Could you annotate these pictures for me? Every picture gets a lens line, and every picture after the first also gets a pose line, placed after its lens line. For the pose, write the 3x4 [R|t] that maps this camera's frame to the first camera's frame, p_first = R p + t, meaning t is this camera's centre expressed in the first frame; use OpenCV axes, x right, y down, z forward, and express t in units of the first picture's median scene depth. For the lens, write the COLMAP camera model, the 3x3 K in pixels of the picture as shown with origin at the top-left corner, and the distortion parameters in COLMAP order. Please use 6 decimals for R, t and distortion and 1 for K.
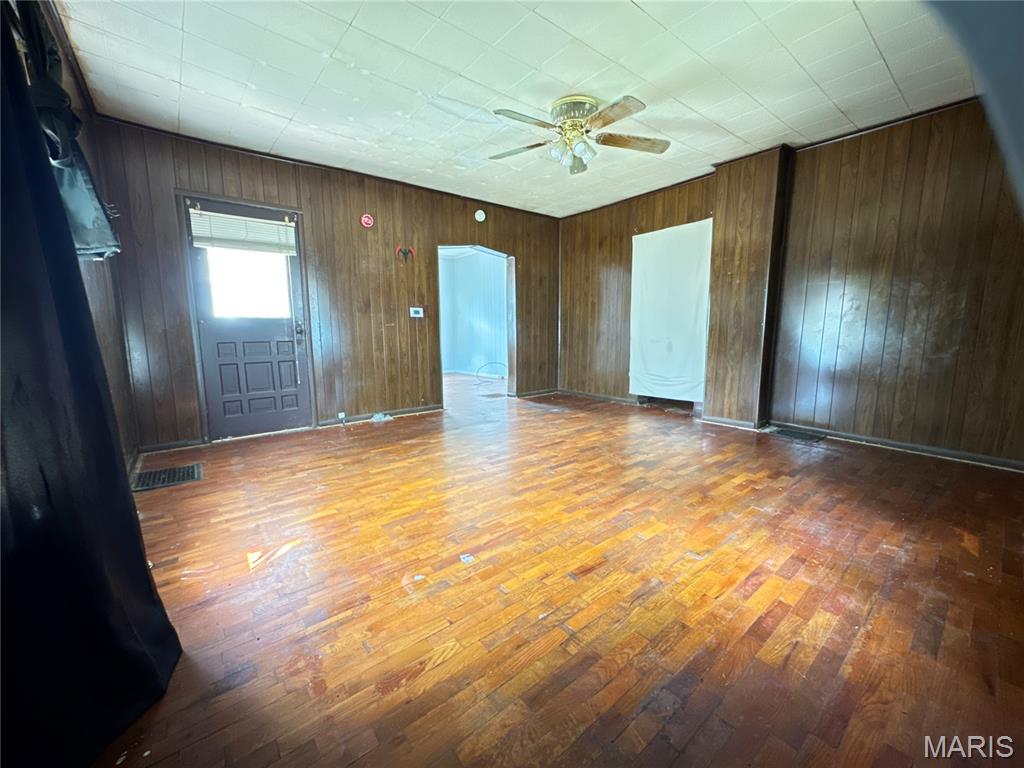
lens RADIAL K [[411.7, 0, 510.0], [0, 411.7, 384.8], [0, 0, 1]] dist [-0.000984, 0.000159]
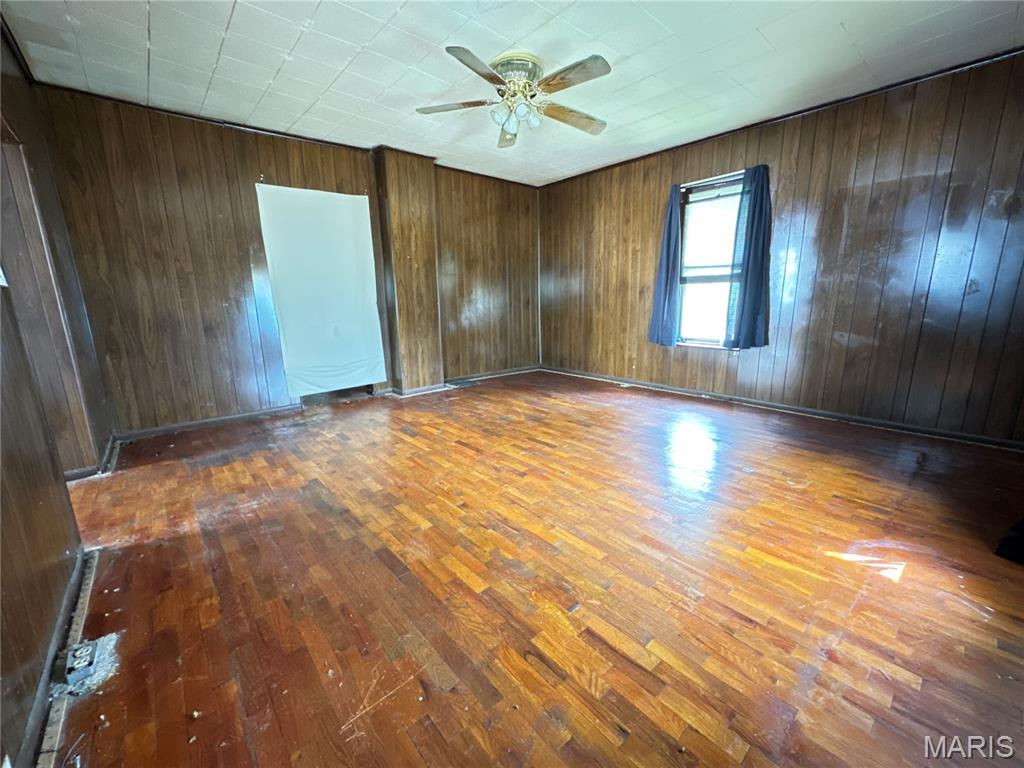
lens RADIAL K [[411.7, 0, 511.1], [0, 411.7, 384.2], [0, 0, 1]] dist [-0.000984, 0.000159]
pose [[-0.033634, -0.196418, 0.979943, -0.772209], [0.162481, 0.966379, 0.199276, -0.146444], [-0.986138, 0.165925, -0.000589, 0.976969]]
